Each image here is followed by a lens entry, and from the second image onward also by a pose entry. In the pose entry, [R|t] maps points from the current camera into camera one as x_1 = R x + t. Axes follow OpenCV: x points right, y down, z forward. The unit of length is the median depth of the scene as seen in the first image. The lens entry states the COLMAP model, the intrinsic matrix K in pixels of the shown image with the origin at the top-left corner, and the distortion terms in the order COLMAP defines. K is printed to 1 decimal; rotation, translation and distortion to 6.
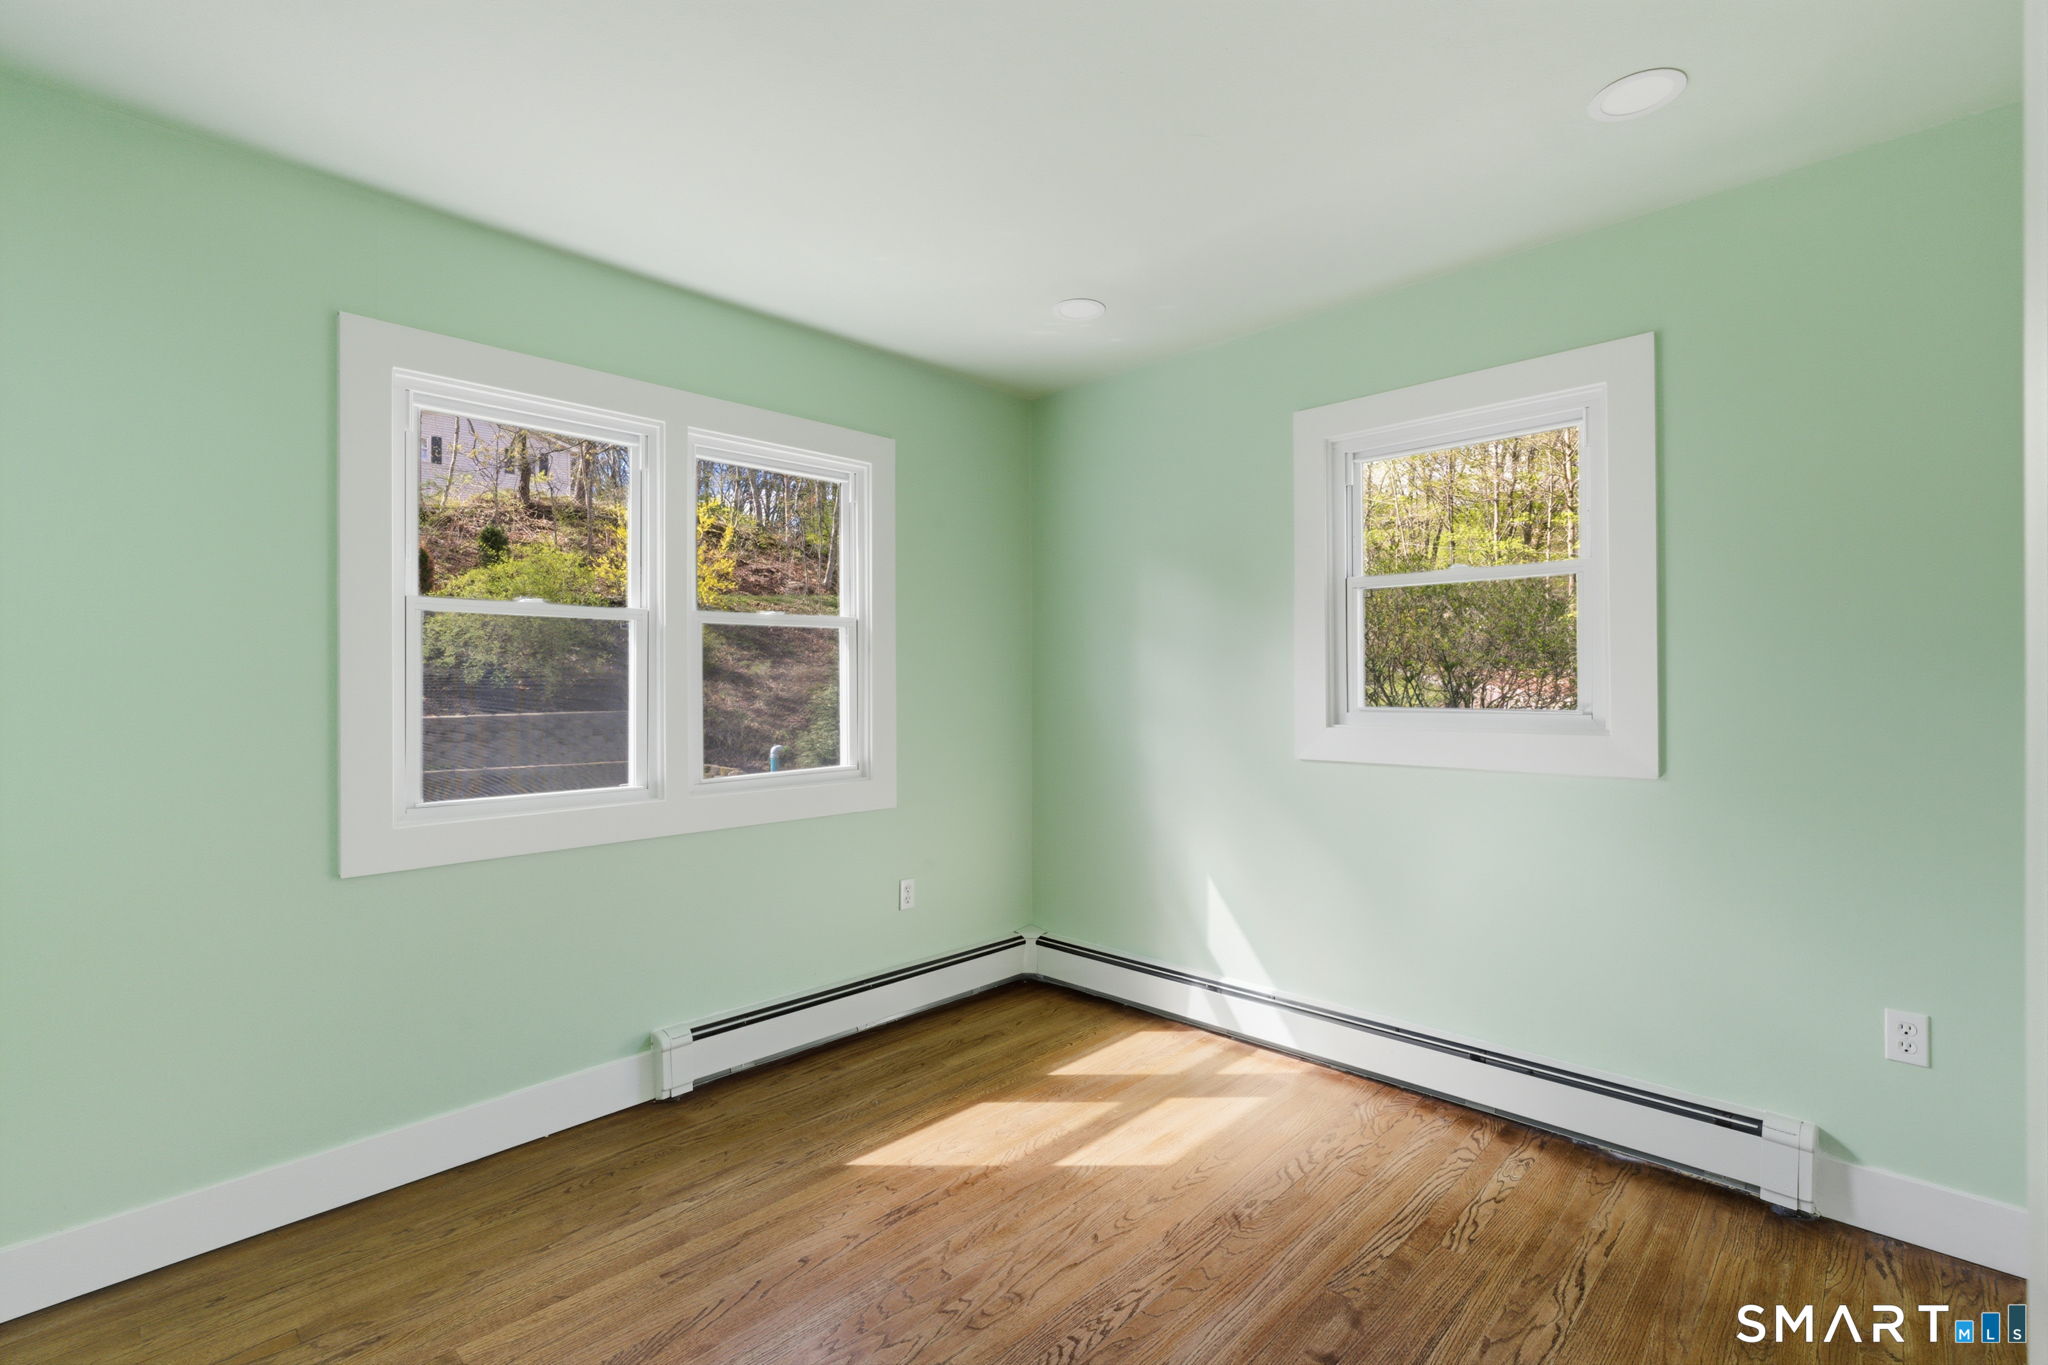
lens RADIAL K [[946.5, 0, 1024.0], [0, 946.5, 682.5], [0, 0, 1]] dist [-0.001678, 0.000939]
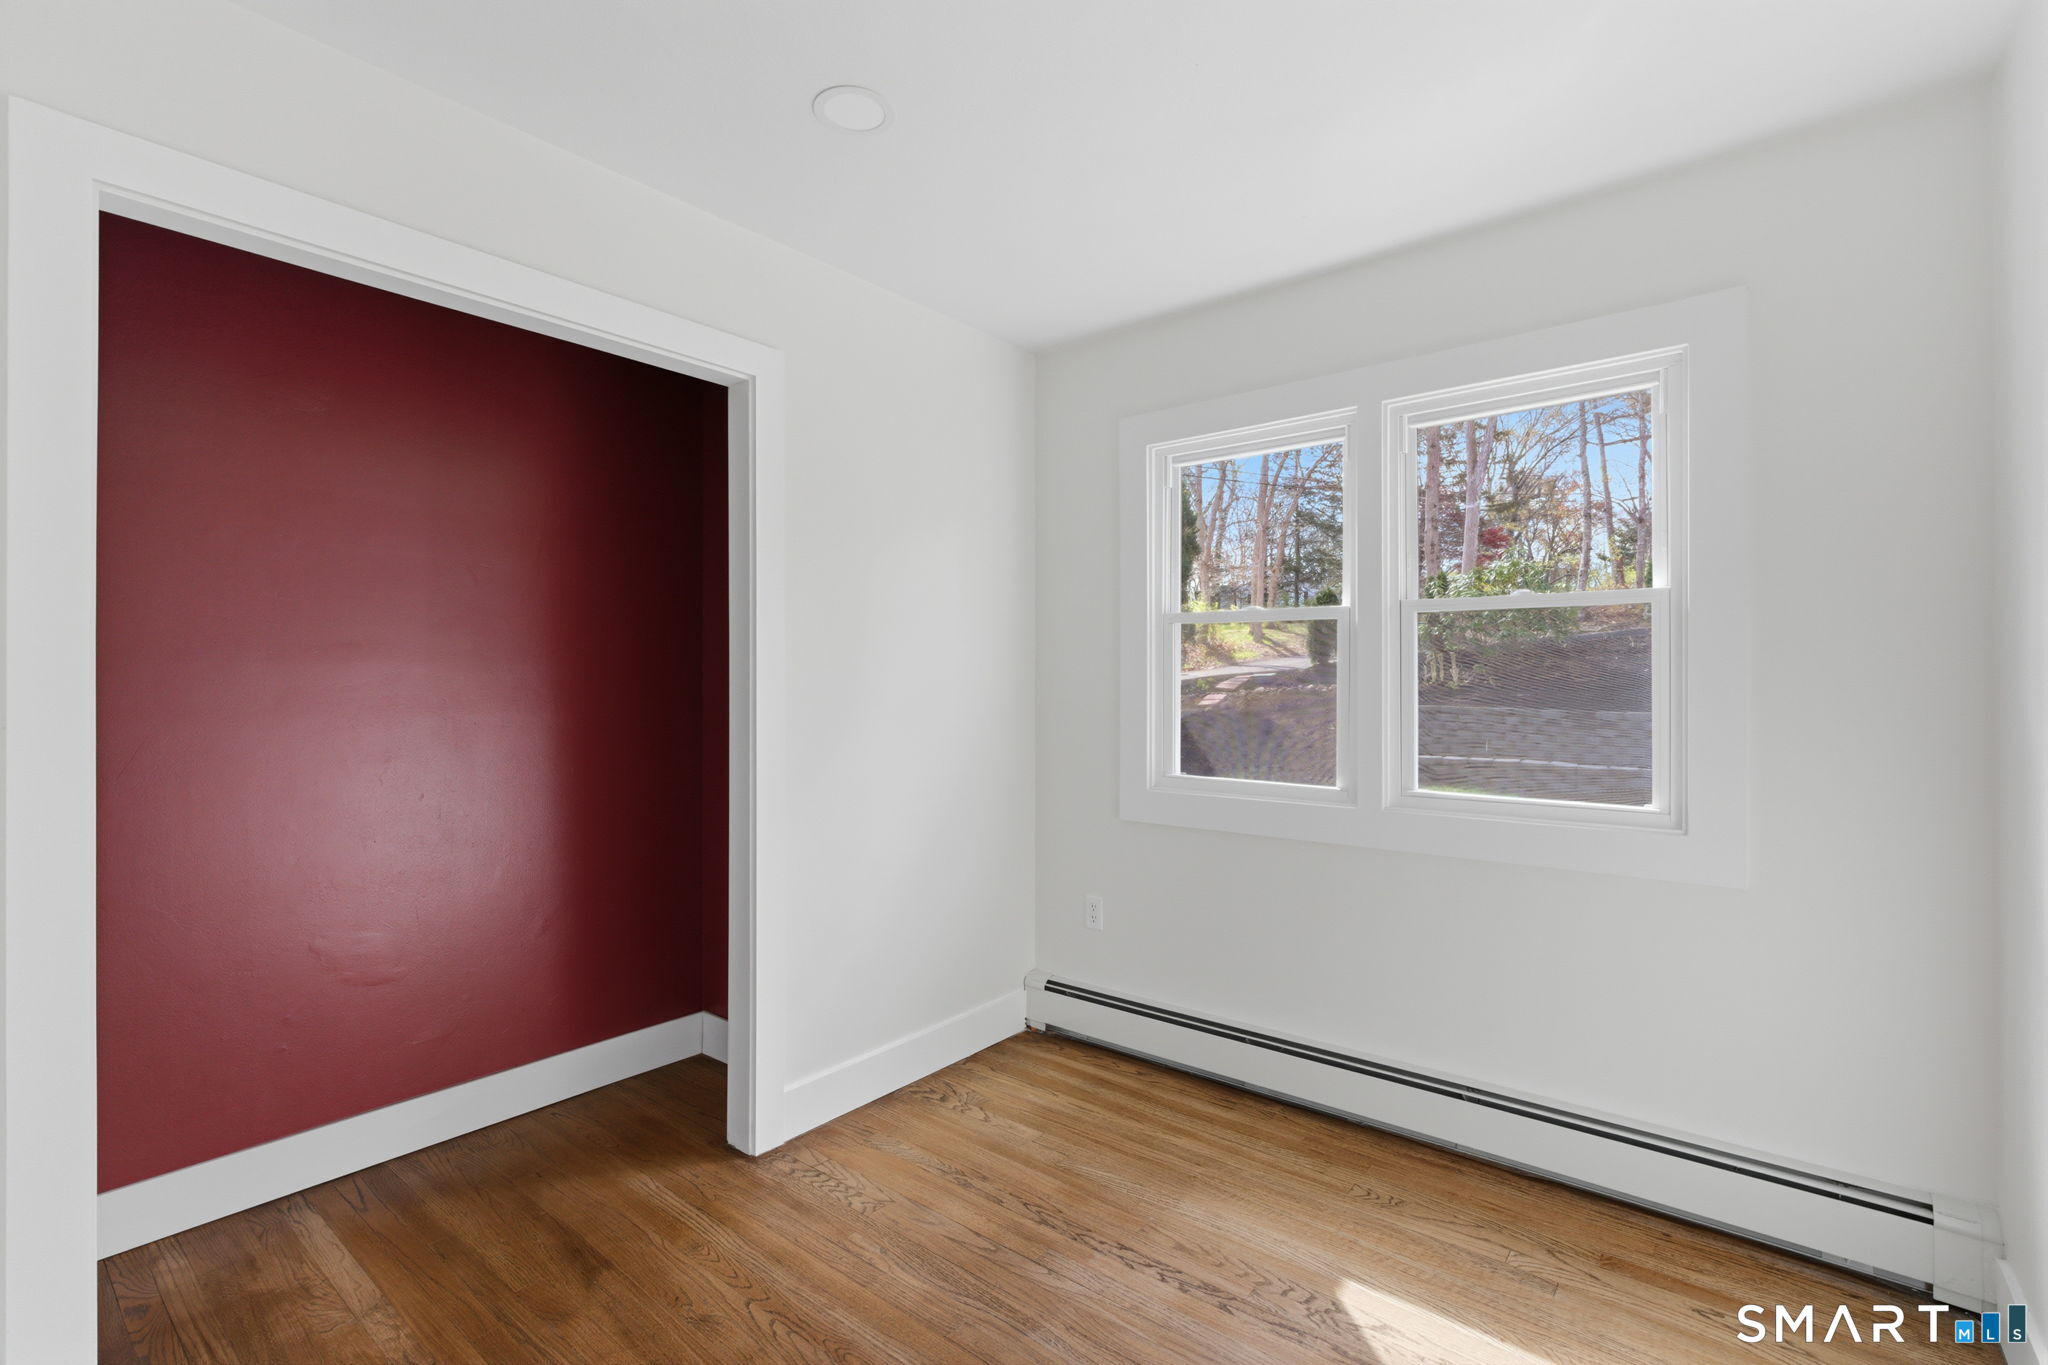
lens RADIAL K [[946.5, 0, 1024.0], [0, 946.5, 682.5], [0, 0, 1]] dist [-0.001678, 0.000939]
pose [[0.061107, 0.010631, -0.998075, 0.474013], [-0.001818, 0.999943, 0.010539, -0.006537], [0.998130, 0.001171, 0.061123, 0.530681]]
